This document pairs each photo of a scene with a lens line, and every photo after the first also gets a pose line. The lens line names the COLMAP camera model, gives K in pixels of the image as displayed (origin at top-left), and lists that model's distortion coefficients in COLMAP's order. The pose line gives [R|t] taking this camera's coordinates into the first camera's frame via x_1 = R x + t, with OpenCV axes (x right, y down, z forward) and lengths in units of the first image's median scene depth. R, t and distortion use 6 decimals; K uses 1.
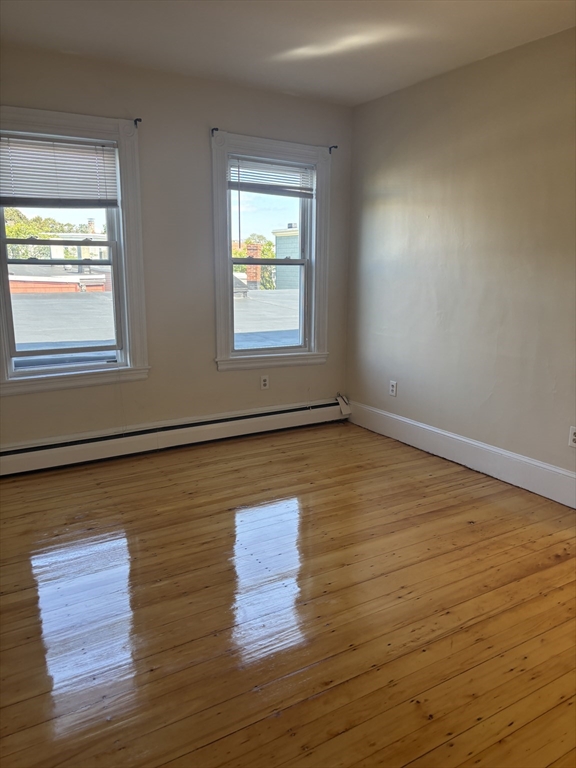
lens RADIAL K [[578.9, 0, 288.0], [0, 578.9, 384.0], [0, 0, 1]] dist [0.035543, 0.000529]
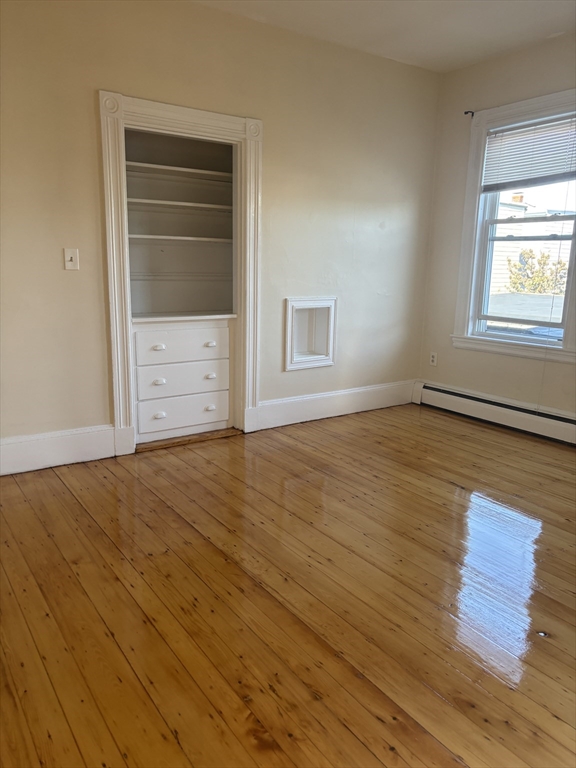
lens RADIAL K [[578.9, 0, 288.0], [0, 578.9, 384.0], [0, 0, 1]] dist [0.035543, 0.000529]
pose [[0.068314, 0.210184, -0.975272, 0.713105], [-0.222387, 0.956168, 0.190490, -0.060156], [0.972562, 0.203875, 0.112062, 0.522328]]
